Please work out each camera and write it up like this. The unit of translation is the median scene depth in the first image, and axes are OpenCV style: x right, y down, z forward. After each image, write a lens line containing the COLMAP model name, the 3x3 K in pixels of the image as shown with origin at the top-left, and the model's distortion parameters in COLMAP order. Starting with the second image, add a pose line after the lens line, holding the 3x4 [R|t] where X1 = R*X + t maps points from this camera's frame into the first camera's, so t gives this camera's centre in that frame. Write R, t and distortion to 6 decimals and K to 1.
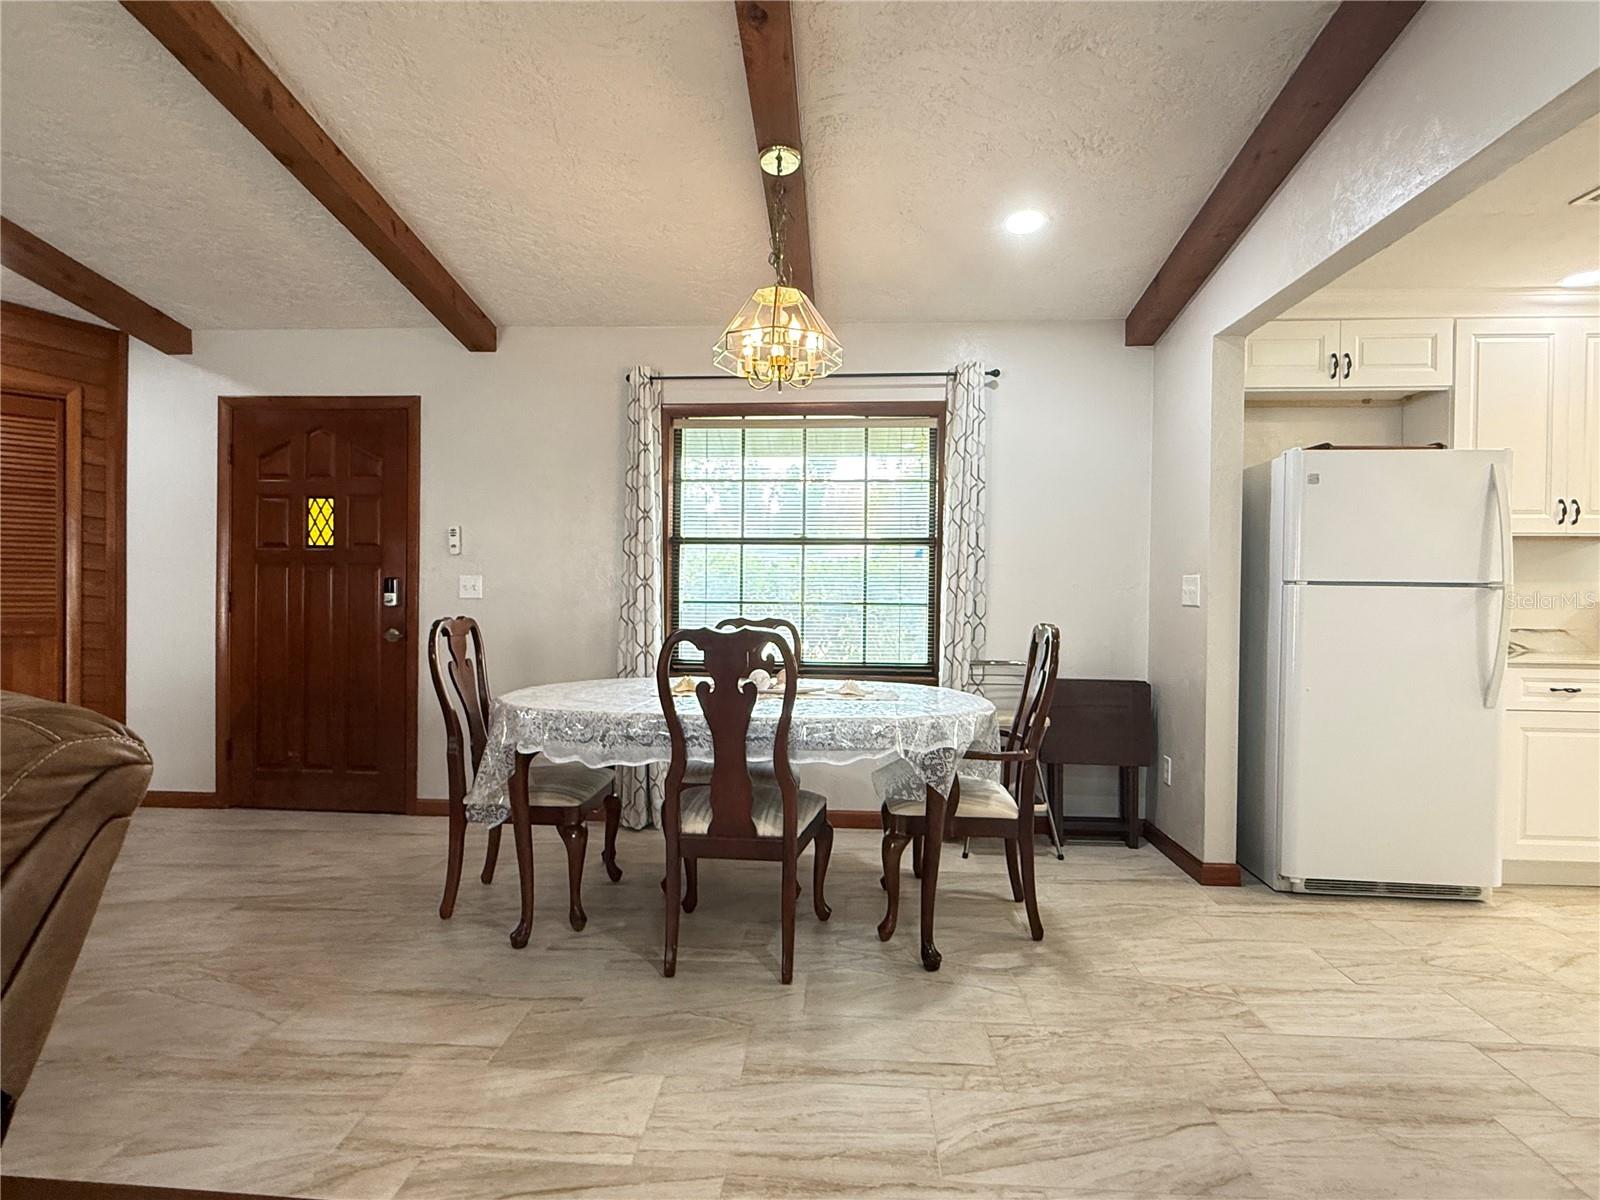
lens RADIAL K [[833.6, 0, 798.9], [0, 833.6, 602.4], [0, 0, 1]] dist [-0.007063, 0.003384]
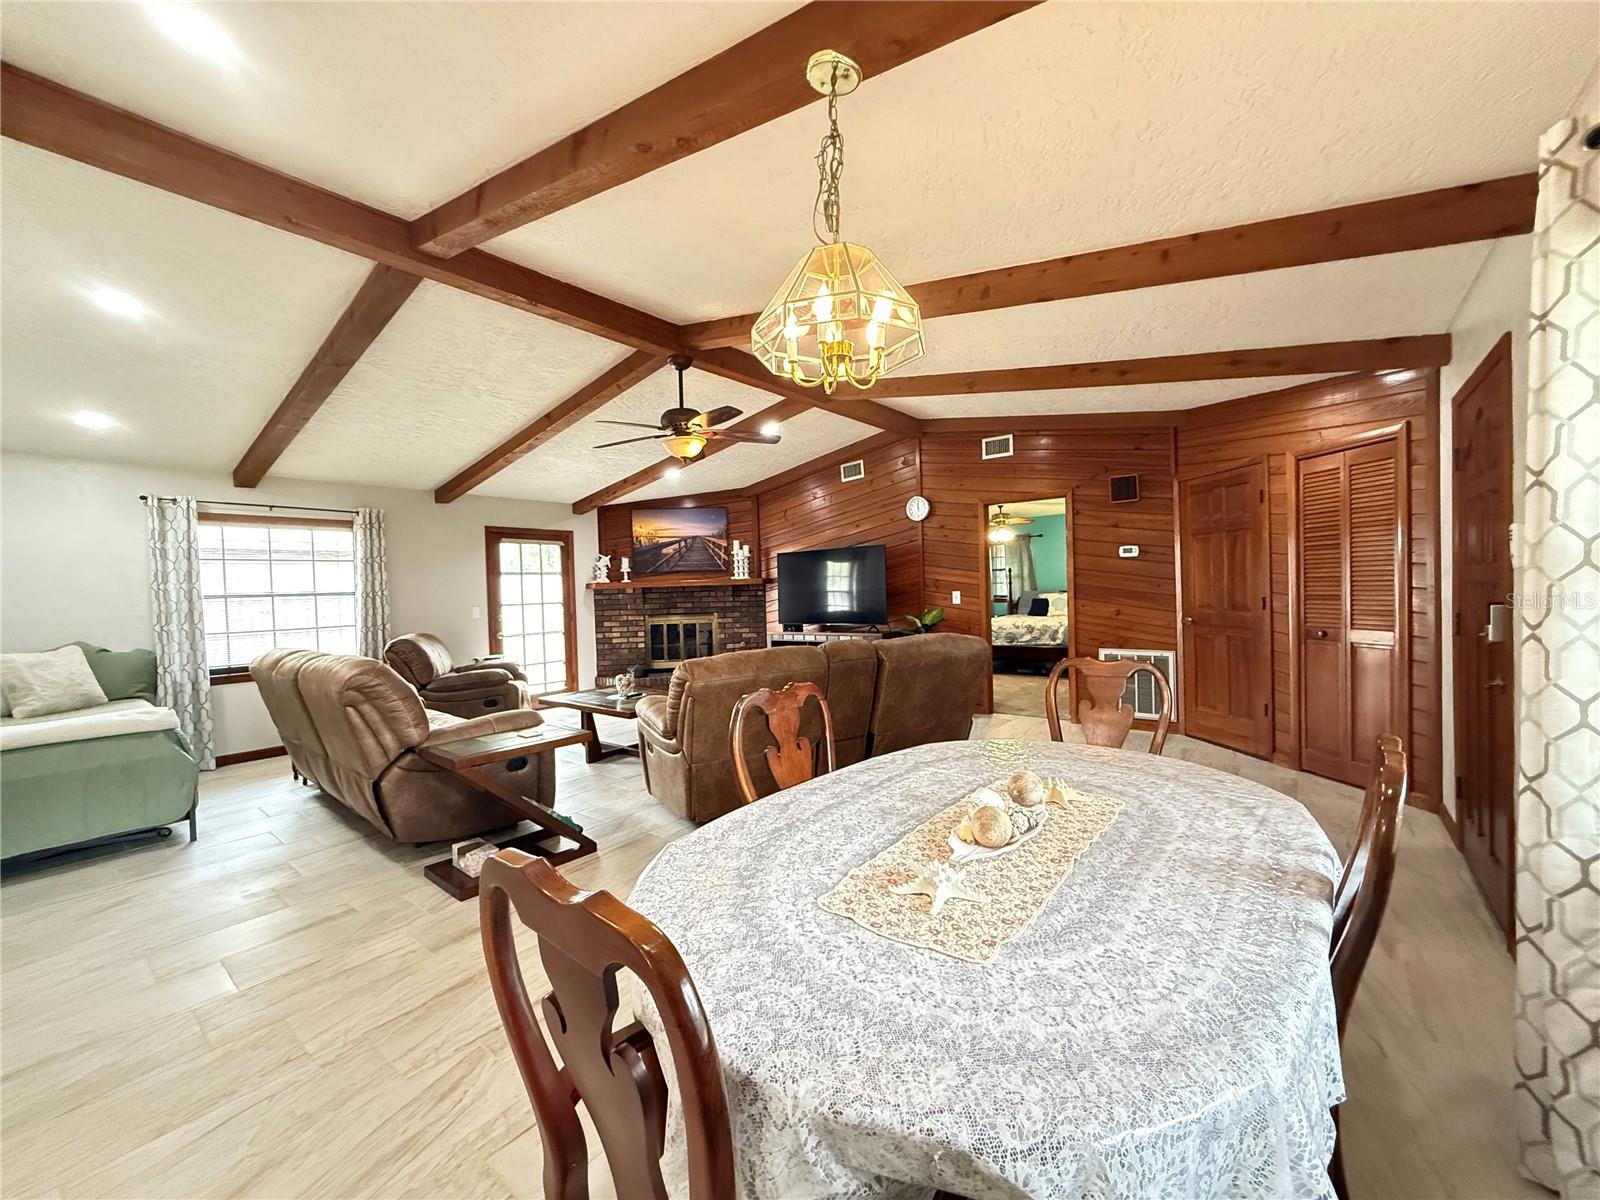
lens RADIAL K [[636.8, 0, 795.1], [0, 636.8, 598.4], [0, 0, 1]] dist [-0.002516, -0.000542]
pose [[-0.580460, 0.020545, -0.814030, 0.346309], [0.015256, 0.999781, 0.014354, -0.059417], [0.814146, -0.004087, -0.580646, 0.974494]]
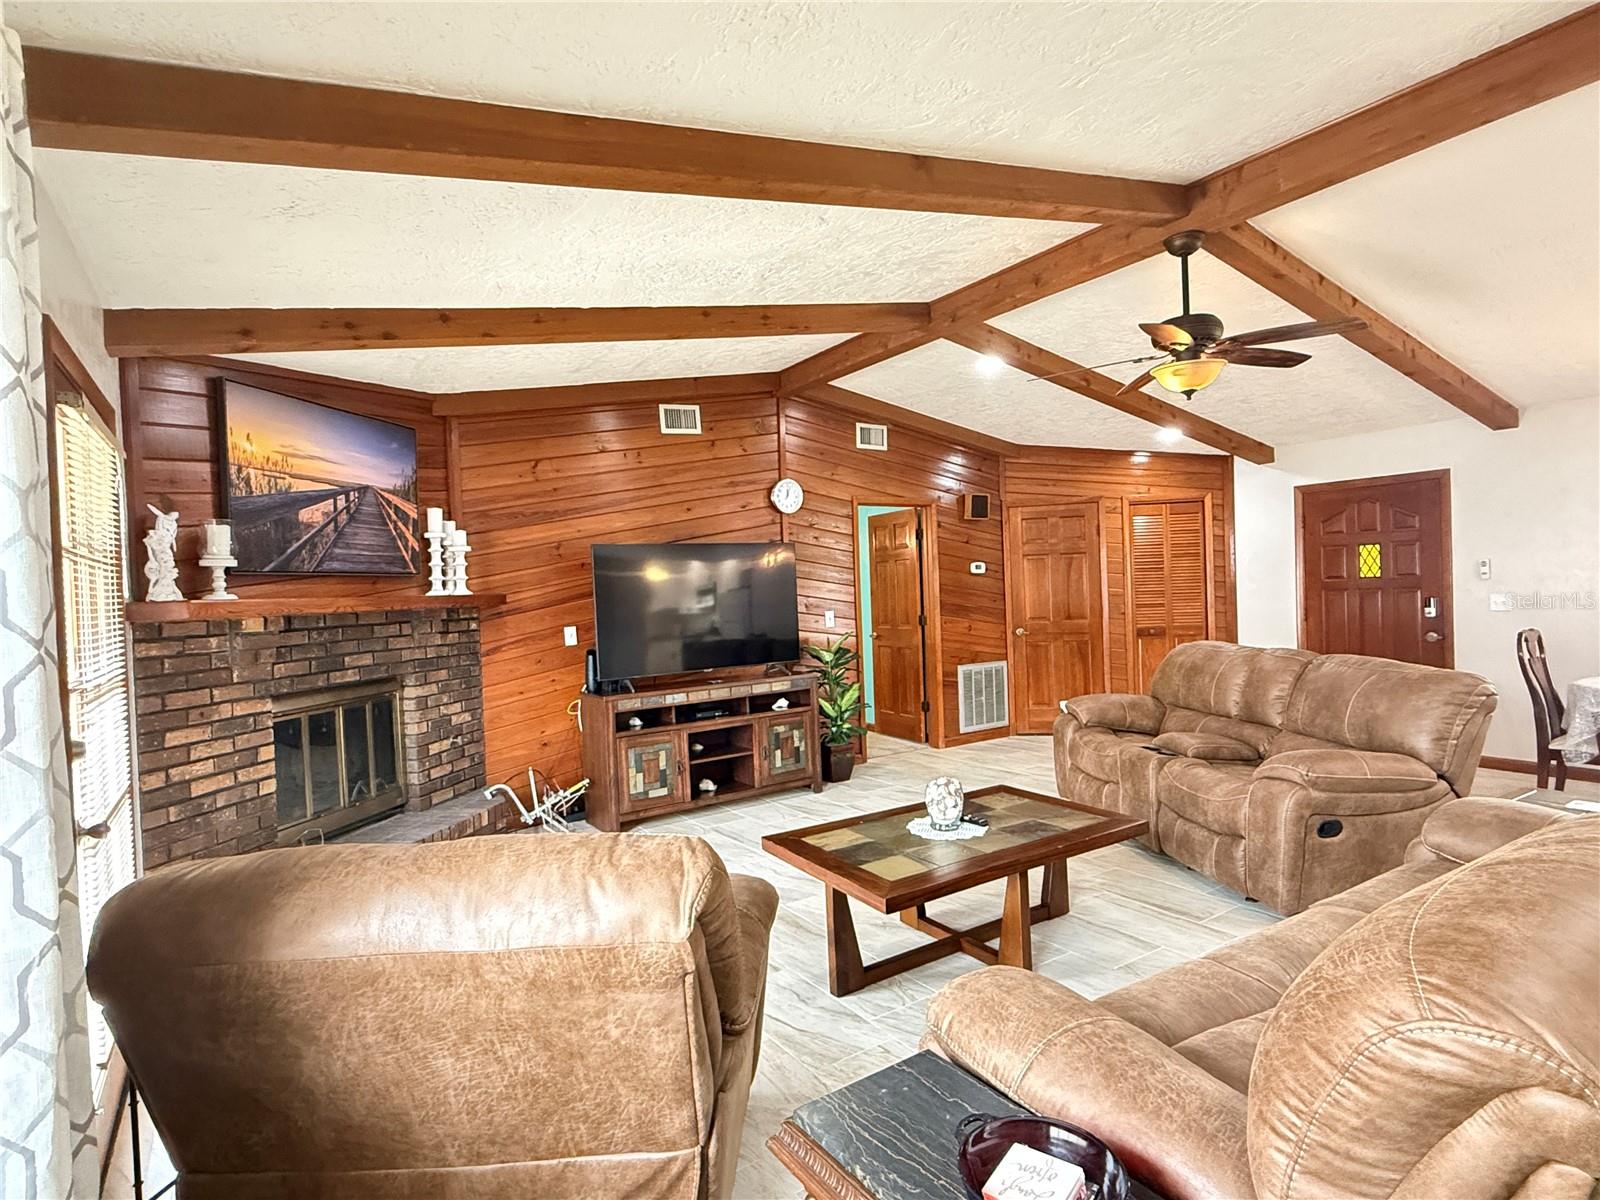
lens RADIAL K [[833.6, 0, 796.5], [0, 833.6, 598.9], [0, 0, 1]] dist [-0.007063, 0.003384]
pose [[0.598343, -0.023236, -0.800903, 0.008318], [0.033592, 0.999428, -0.003900, -0.068788], [0.800536, -0.024571, 0.598781, -0.876417]]
